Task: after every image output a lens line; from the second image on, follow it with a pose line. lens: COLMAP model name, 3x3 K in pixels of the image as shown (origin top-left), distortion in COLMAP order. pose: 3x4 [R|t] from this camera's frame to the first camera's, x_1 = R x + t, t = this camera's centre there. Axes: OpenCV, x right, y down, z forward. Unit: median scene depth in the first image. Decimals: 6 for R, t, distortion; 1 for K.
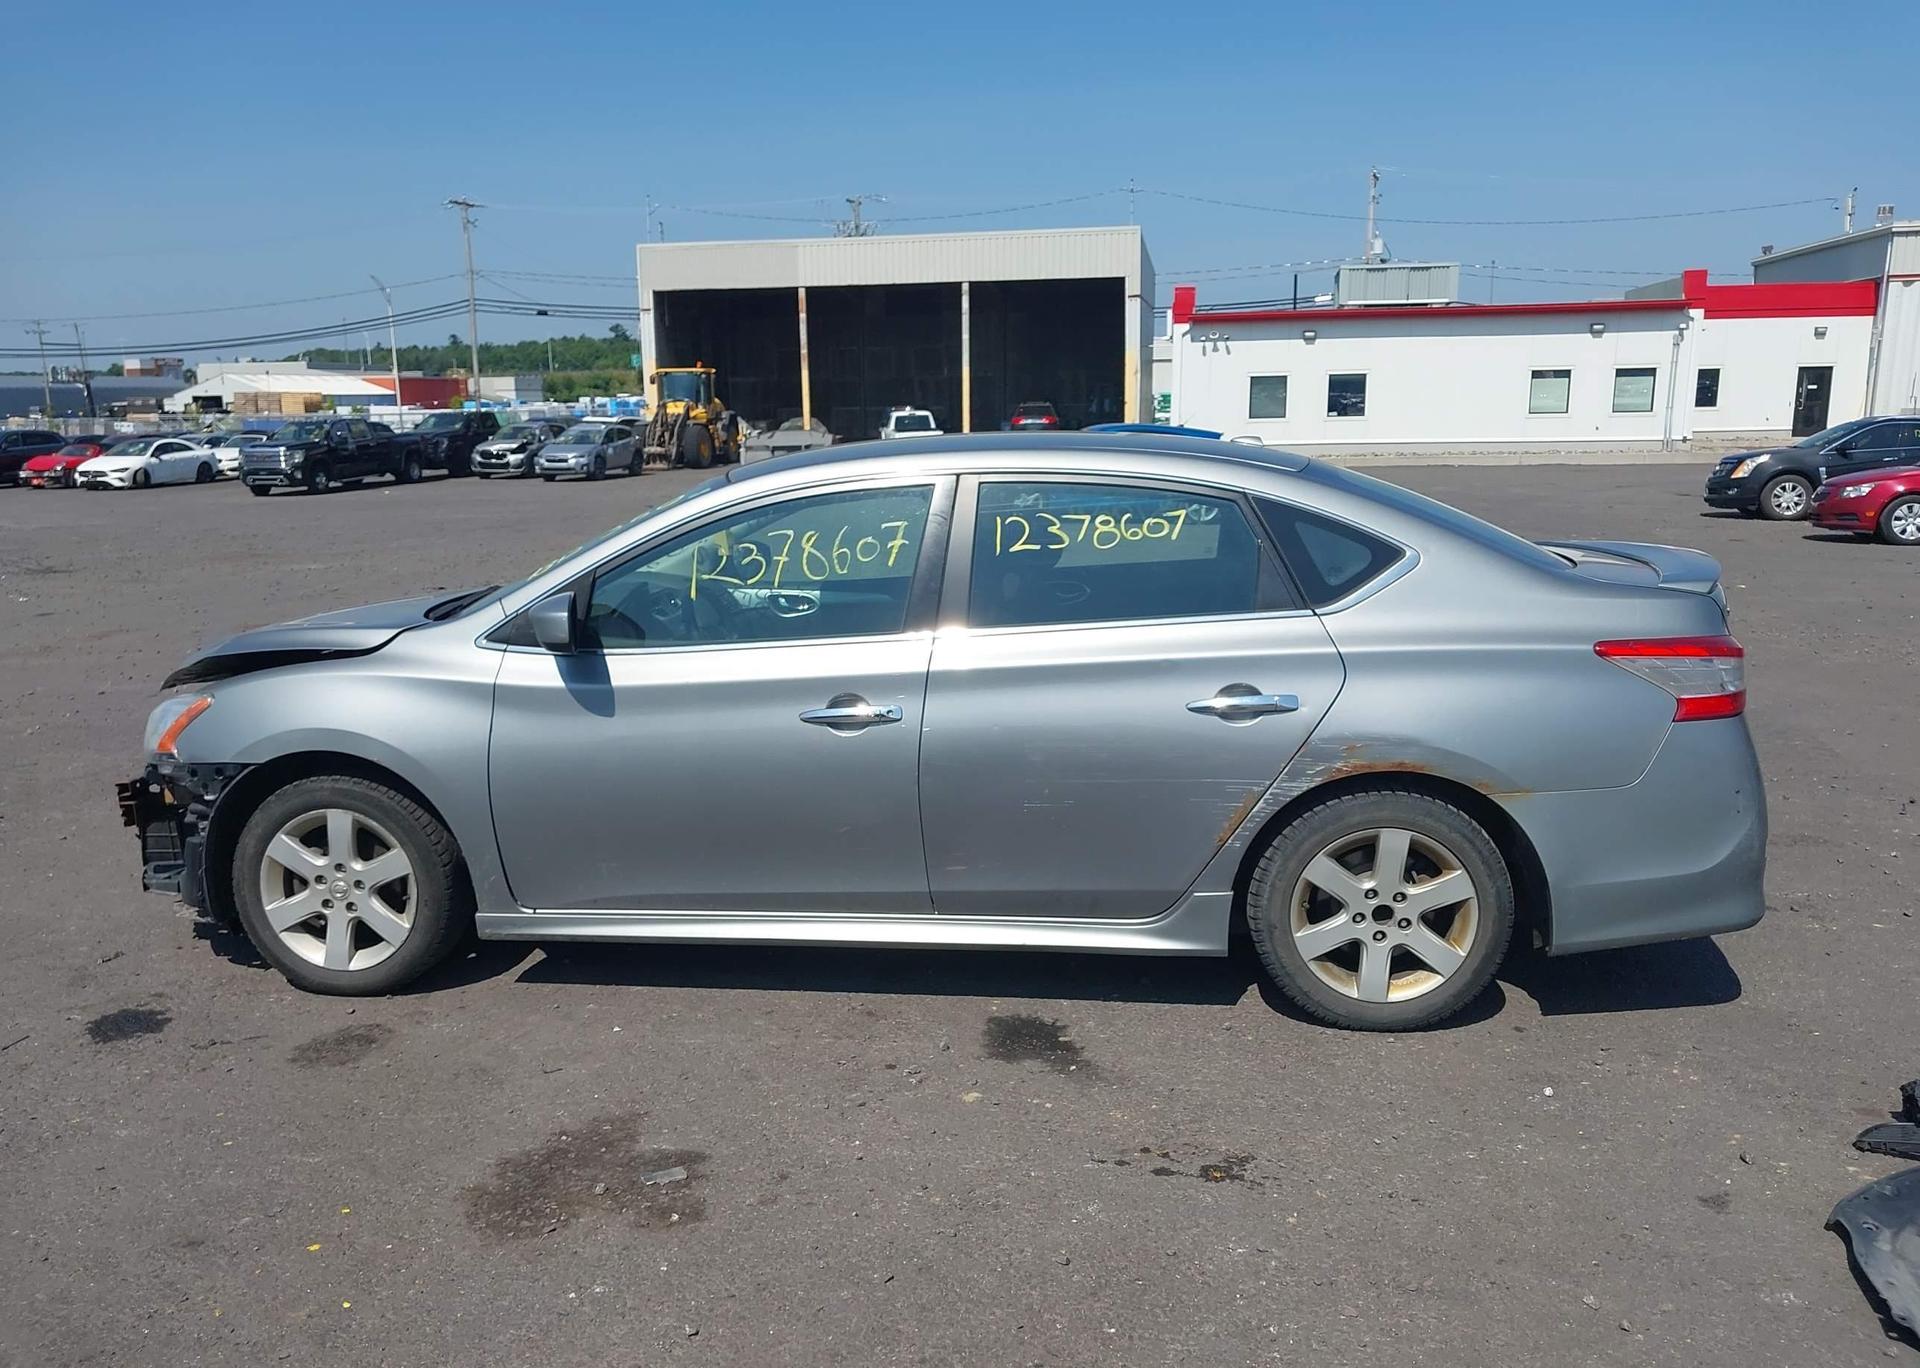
lens RADIAL K [[1501.6, 0, 944.2], [0, 1501.6, 711.3], [0, 0, 1]] dist [0.049571, -0.062879]
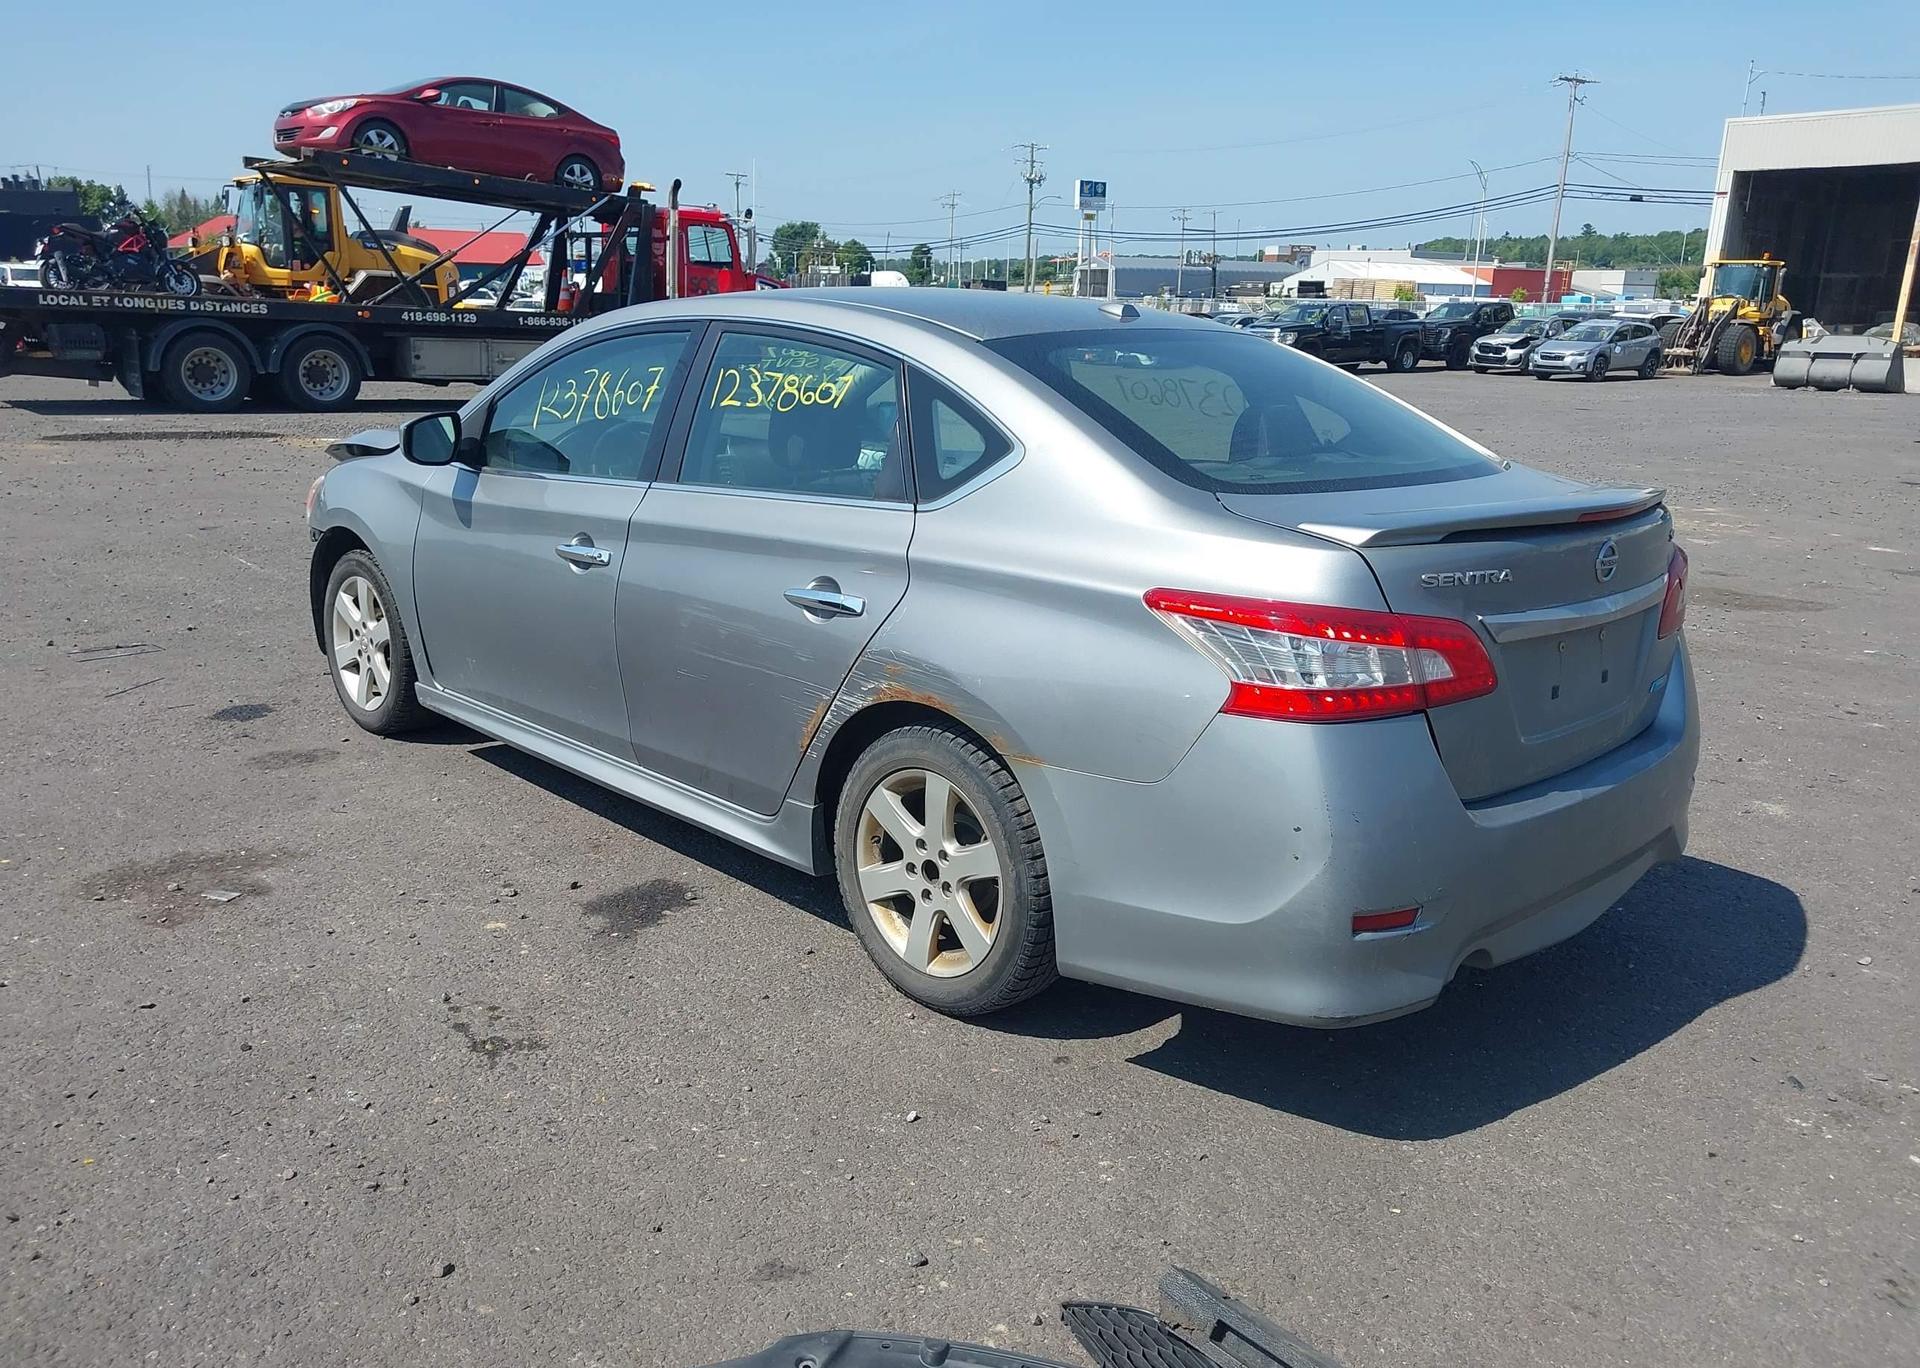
lens RADIAL K [[1514.7, 0, 940.8], [0, 1514.7, 709.0], [0, 0, 1]] dist [0.035115, -0.049037]
pose [[0.780715, 0.199216, -0.592281, 0.715873], [-0.160396, 0.979952, 0.118184, -0.051554], [0.603951, 0.002731, 0.797016, 0.298007]]
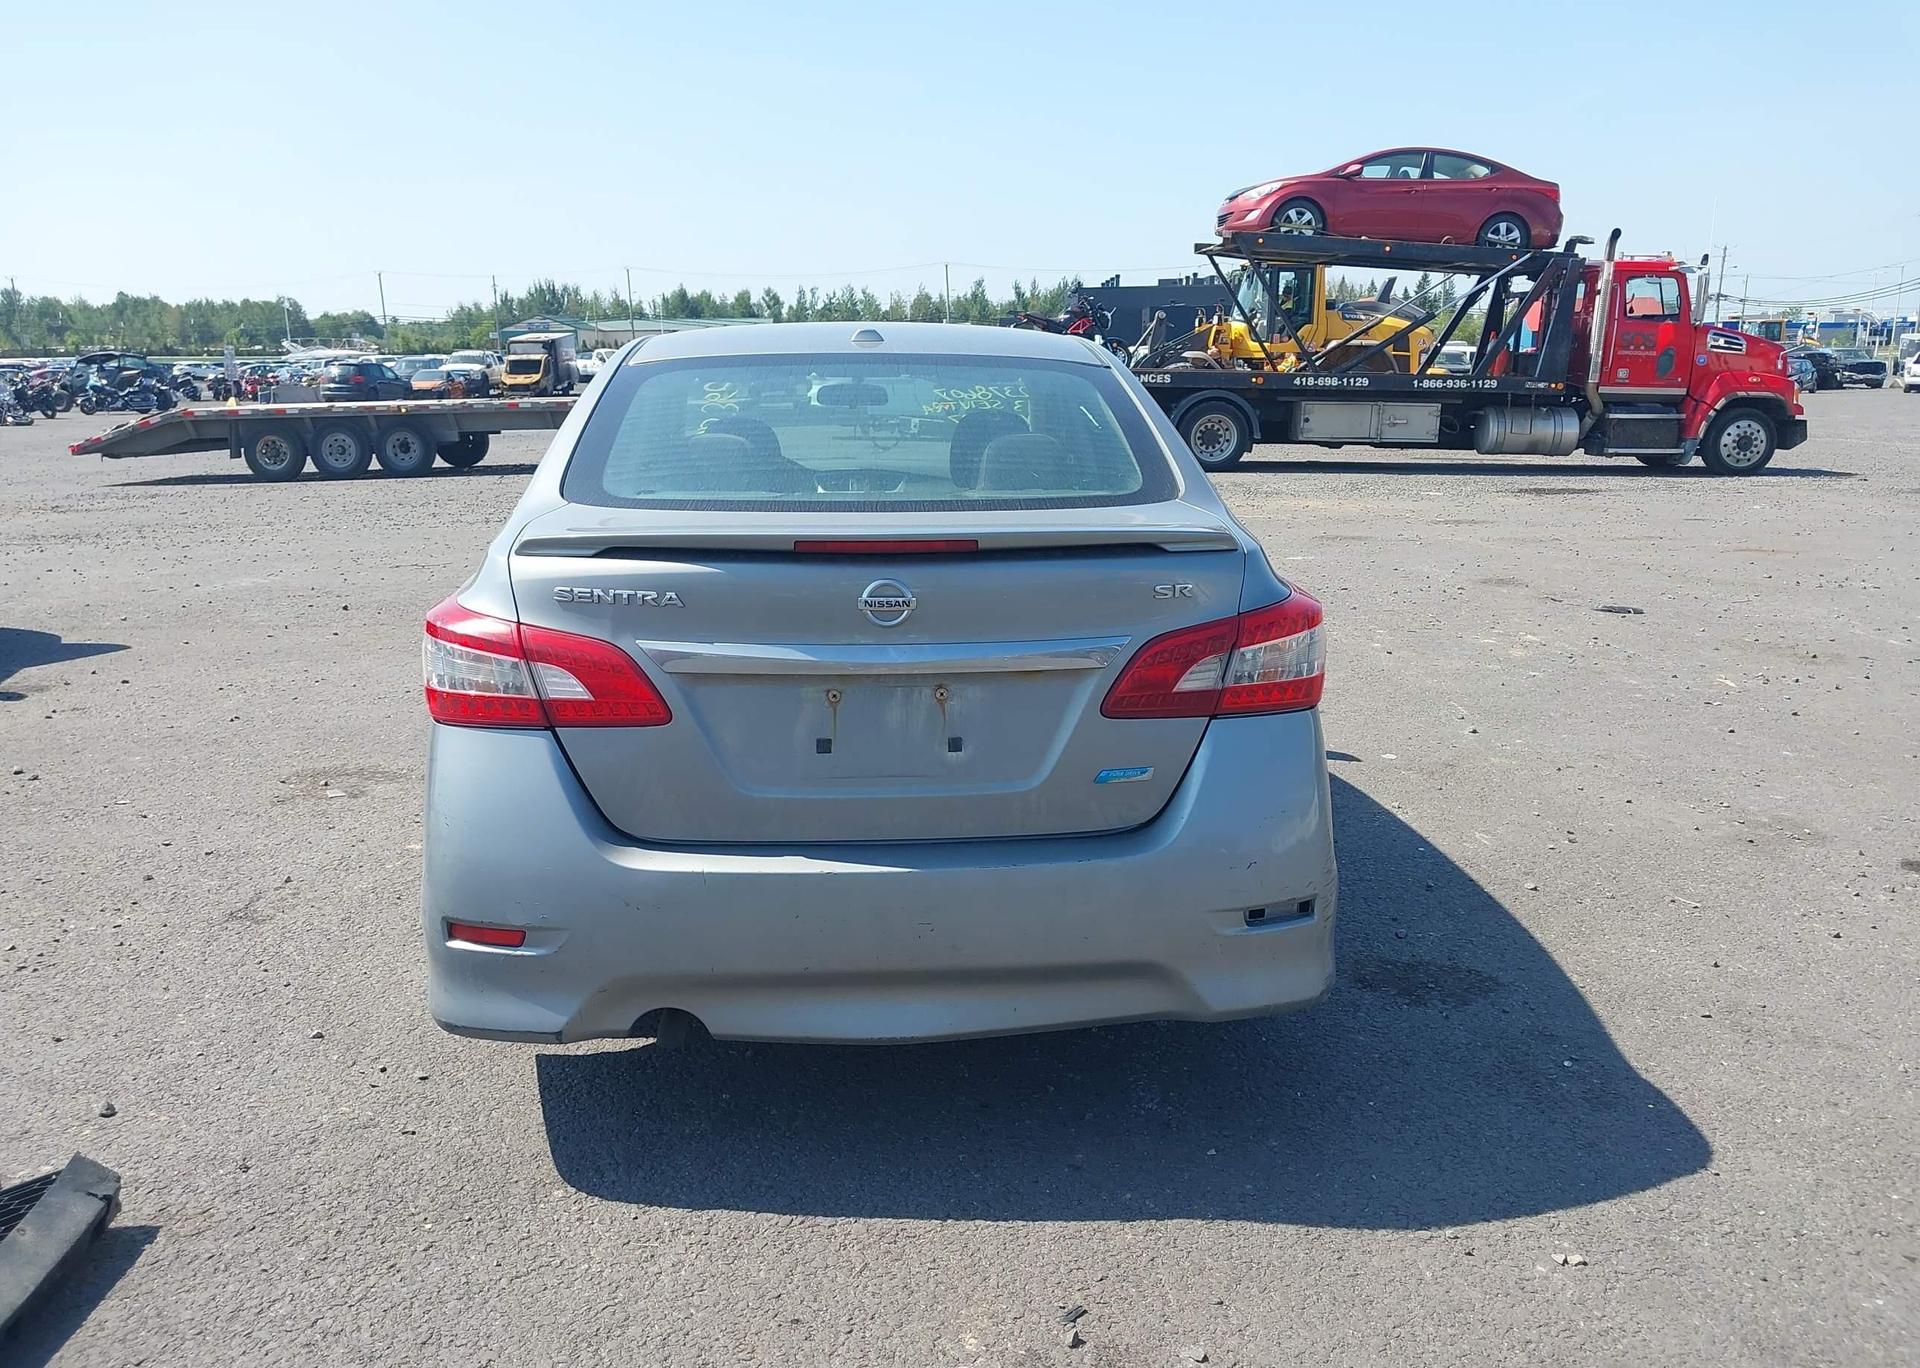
lens RADIAL K [[1527.2, 0, 955.7], [0, 1527.2, 712.1], [0, 0, 1]] dist [-0.000010, 0.017104]
pose [[0.200870, 0.236372, -0.950673, 1.156829], [-0.187274, 0.961821, 0.199574, -0.180376], [0.961551, 0.137948, 0.237467, 1.003836]]
